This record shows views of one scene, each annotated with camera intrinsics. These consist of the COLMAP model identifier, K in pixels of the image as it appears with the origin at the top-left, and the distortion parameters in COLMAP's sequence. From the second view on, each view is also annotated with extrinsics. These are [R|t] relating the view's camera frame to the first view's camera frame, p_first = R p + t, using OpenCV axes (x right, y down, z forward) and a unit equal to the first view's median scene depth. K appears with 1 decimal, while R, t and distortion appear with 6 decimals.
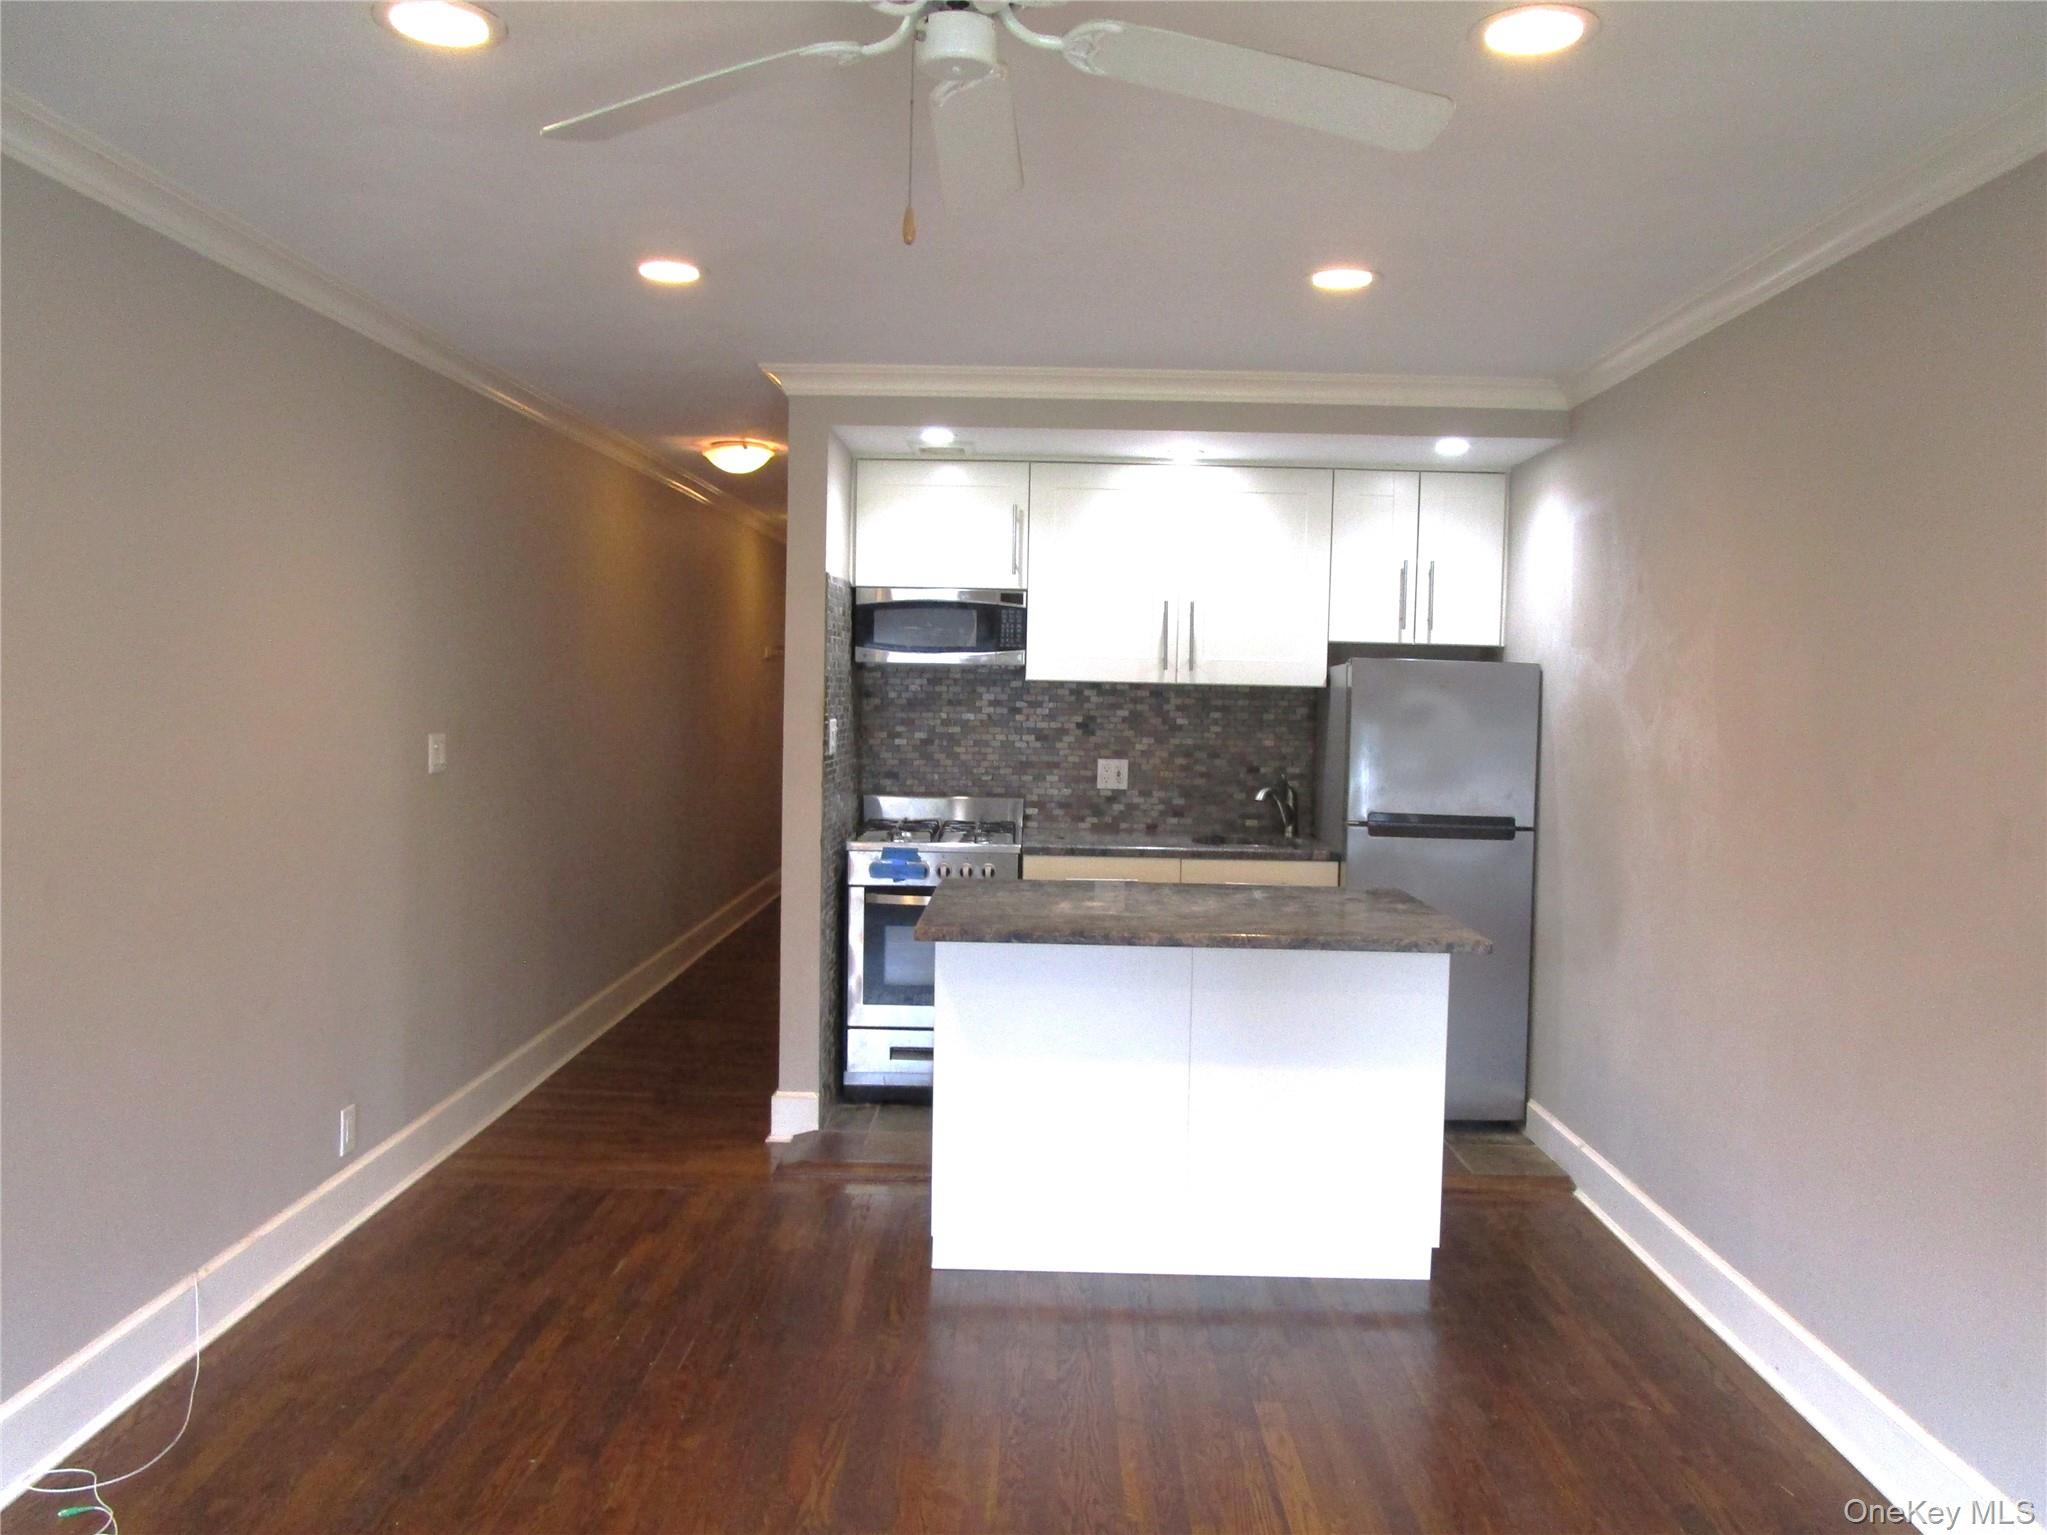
lens RADIAL K [[1544.3, 0, 1034.7], [0, 1544.3, 769.1], [0, 0, 1]] dist [-0.025161, -0.001611]
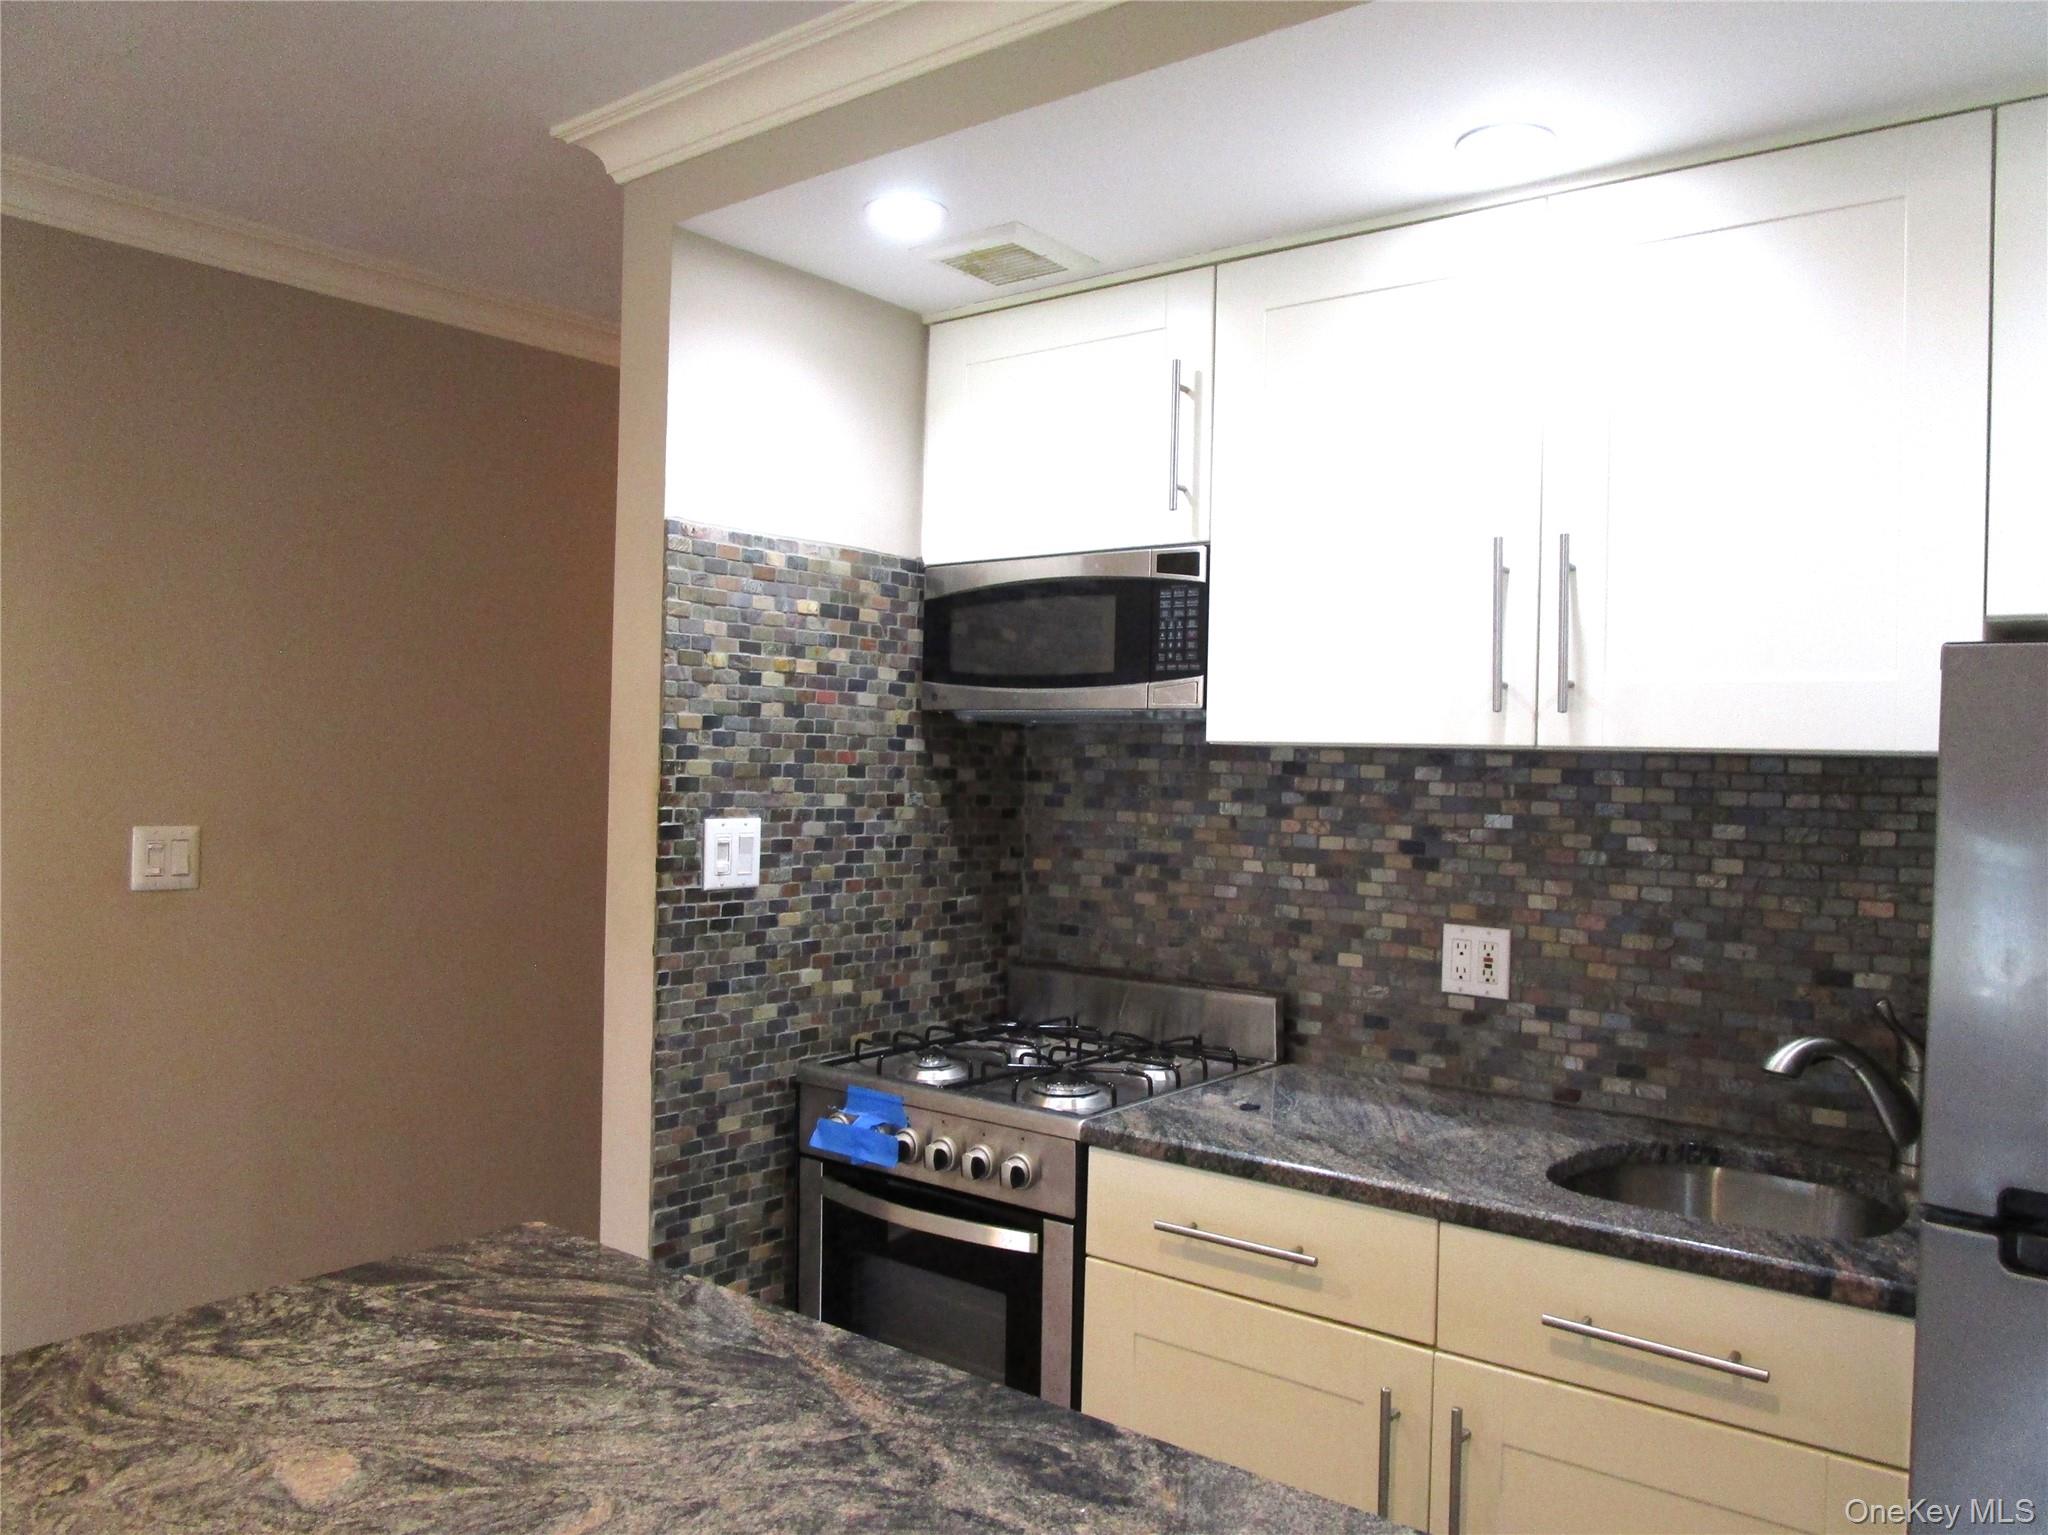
lens RADIAL K [[1545.0, 0, 1035.2], [0, 1545.0, 769.1], [0, 0, 1]] dist [-0.025161, -0.001611]
pose [[0.790379, 0.001688, -0.612615, 0.231530], [-0.042459, 0.997743, -0.052030, -0.024228], [0.611145, 0.067134, 0.788667, 0.615165]]
